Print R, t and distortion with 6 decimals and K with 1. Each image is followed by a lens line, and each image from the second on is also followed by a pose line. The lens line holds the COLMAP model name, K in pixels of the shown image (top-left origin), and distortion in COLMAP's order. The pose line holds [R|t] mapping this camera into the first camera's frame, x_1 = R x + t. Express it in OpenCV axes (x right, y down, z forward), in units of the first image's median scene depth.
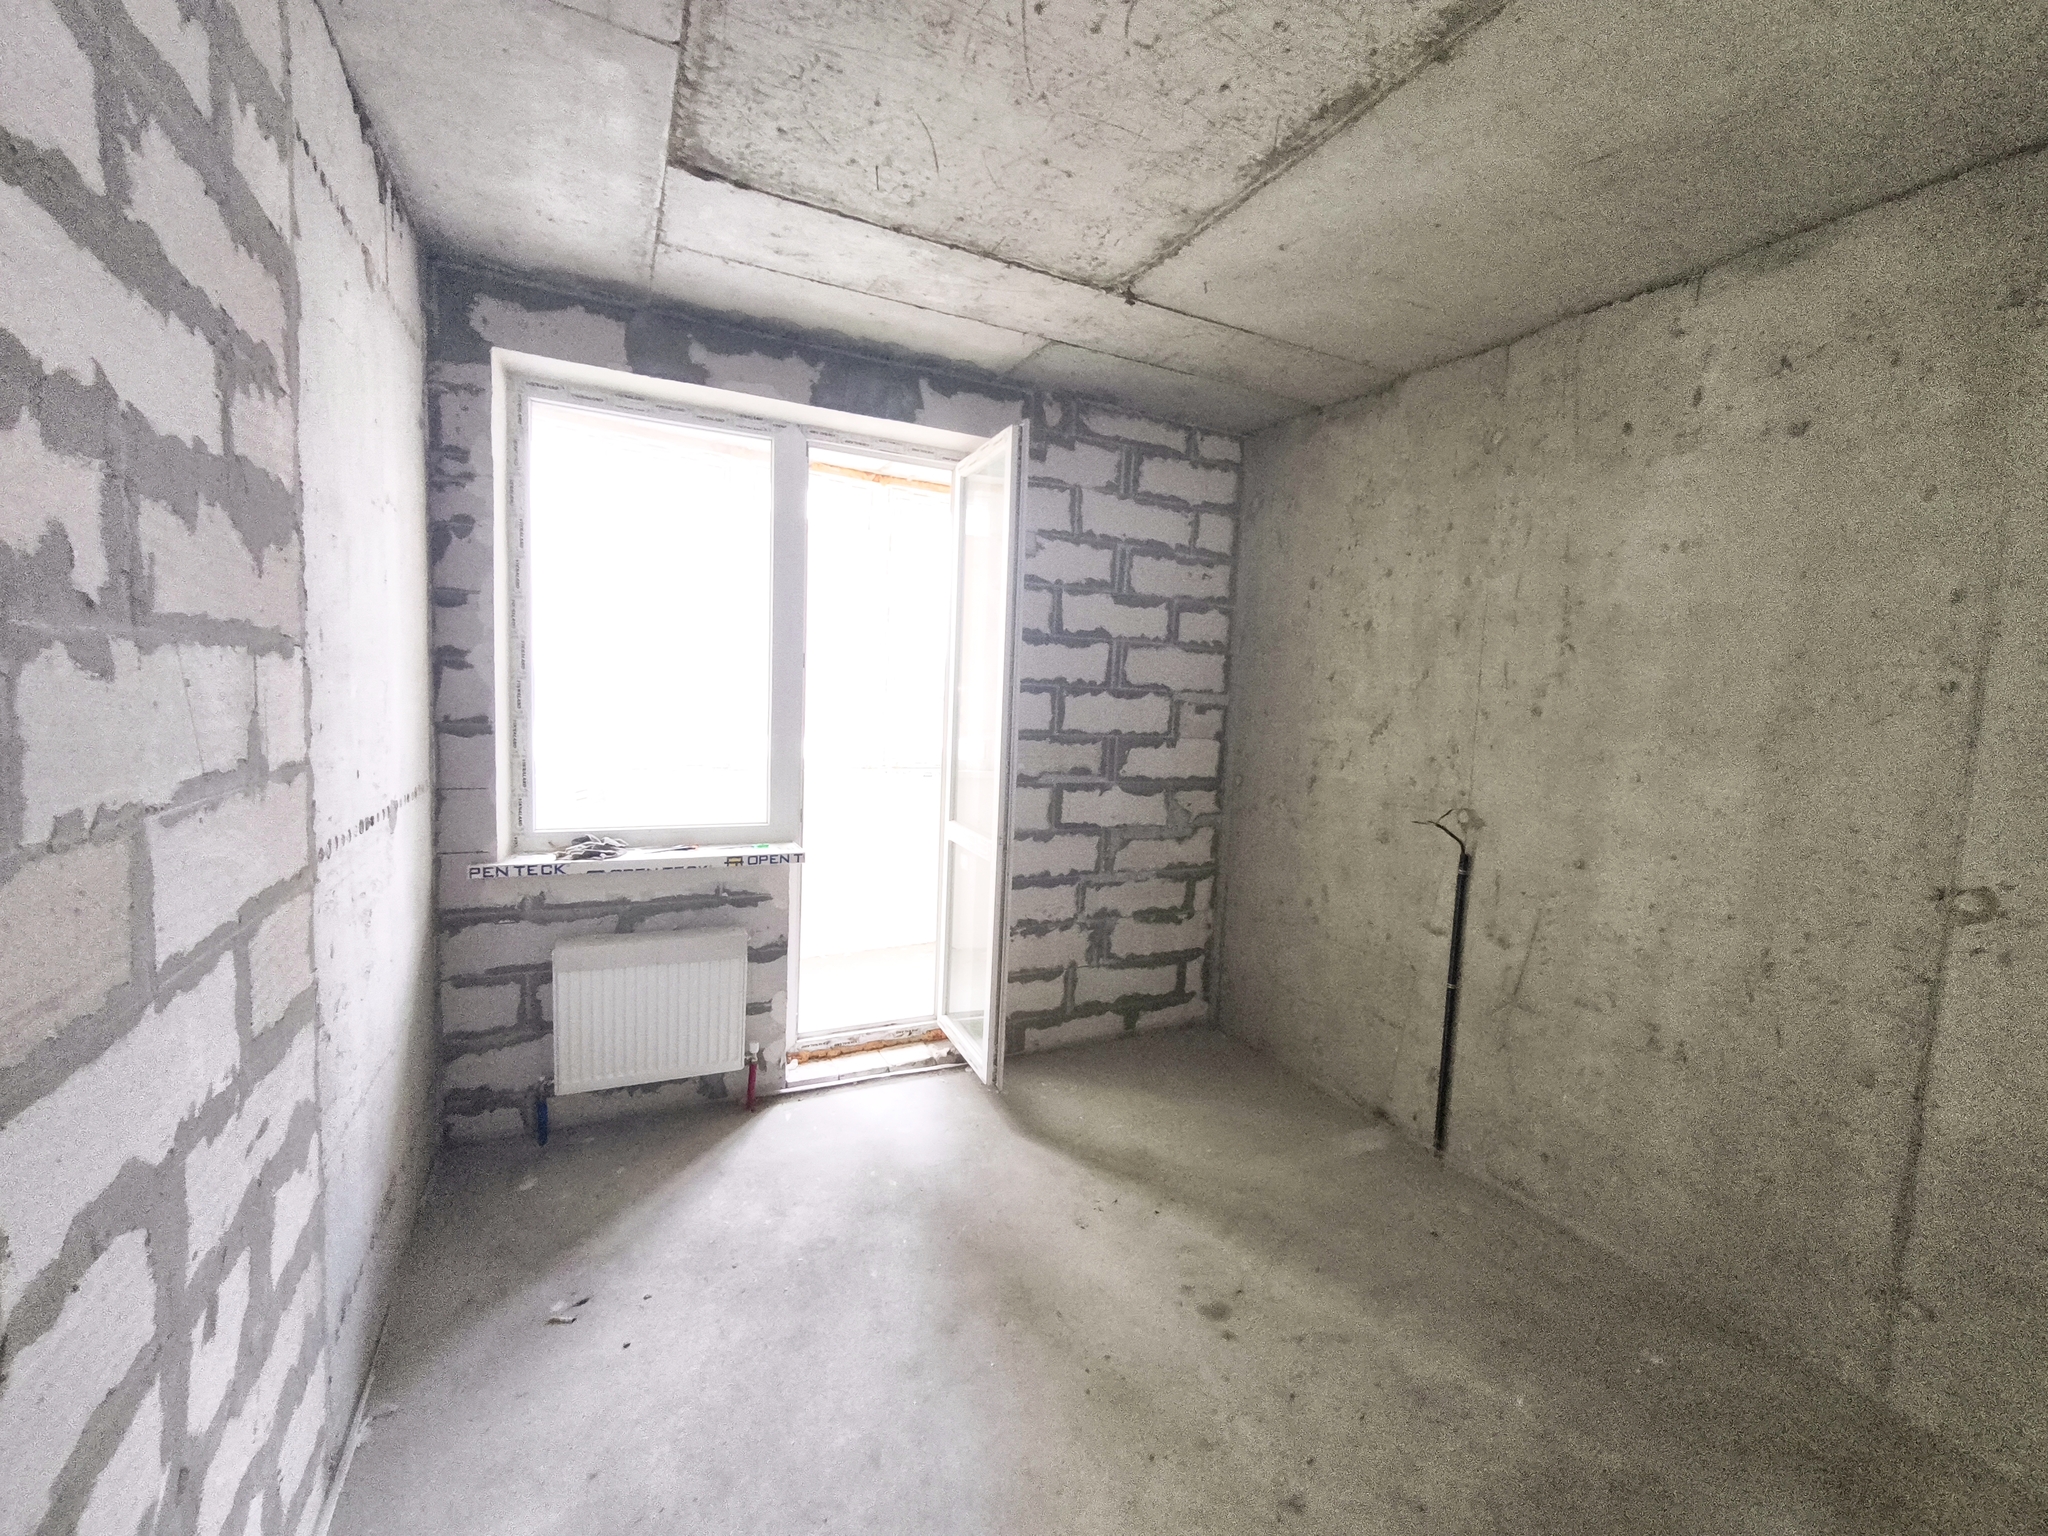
lens RADIAL K [[931.4, 0, 1026.0], [0, 931.4, 773.8], [0, 0, 1]] dist [-0.000421, -0.000005]
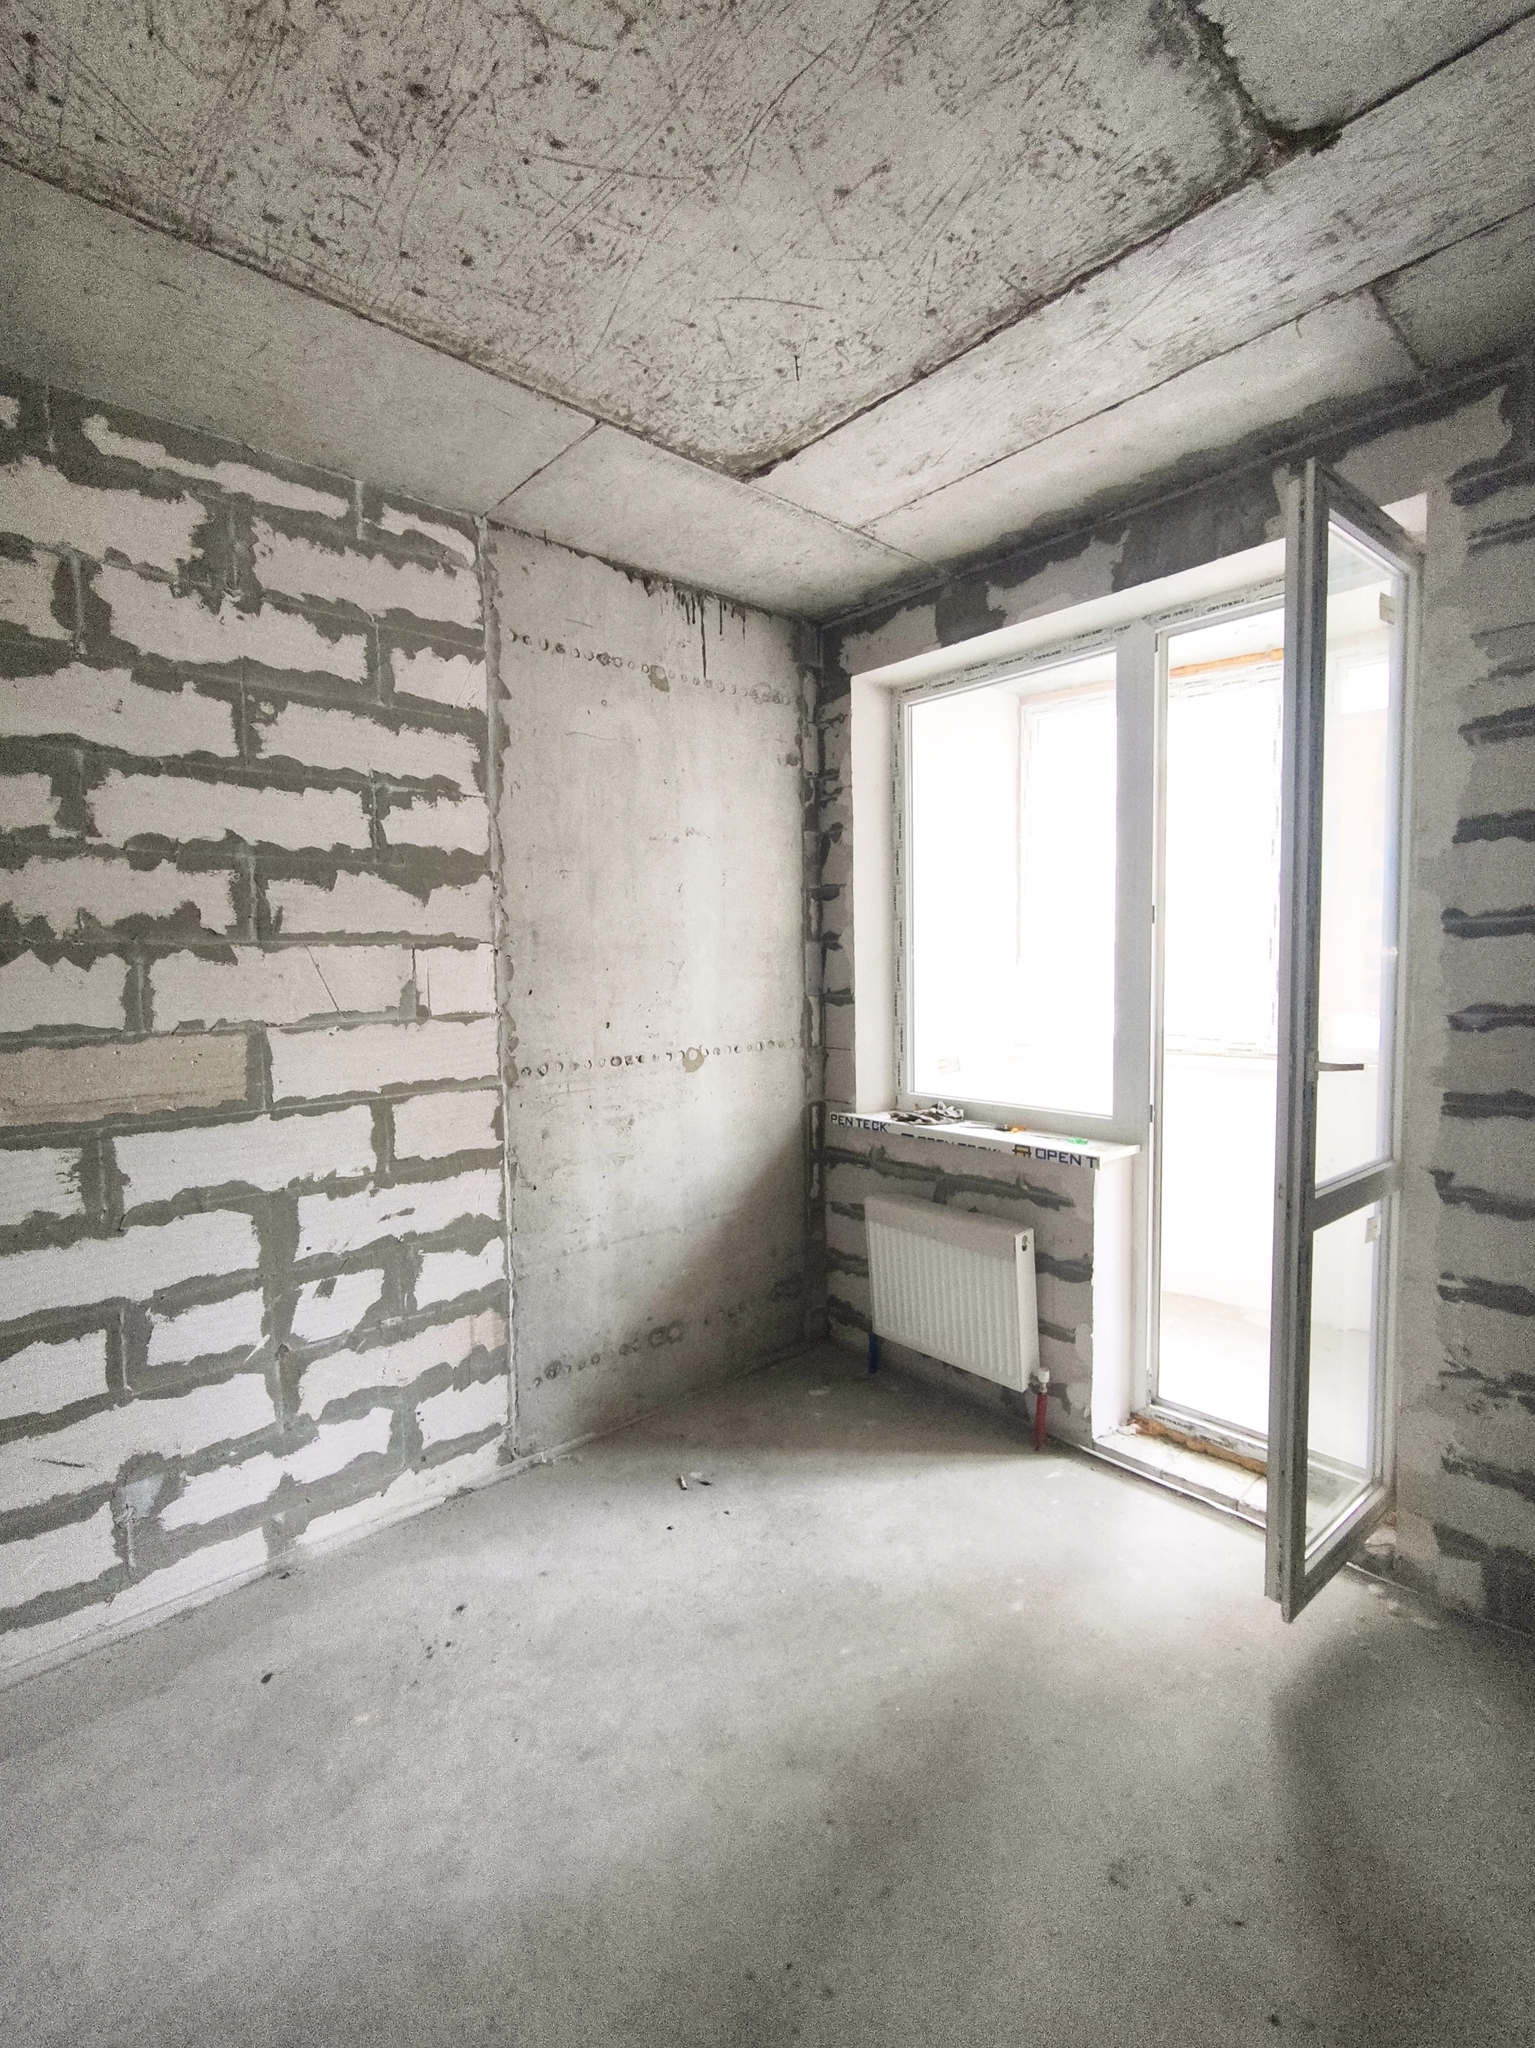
lens RADIAL K [[931.4, 0, 766.7], [0, 931.4, 1018.1], [0, 0, 1]] dist [-0.000421, -0.000005]
pose [[0.222909, 0.017502, -0.974682, 0.536223], [-0.061654, 0.998090, 0.003822, -0.021154], [0.972888, 0.059241, 0.223563, 0.618767]]
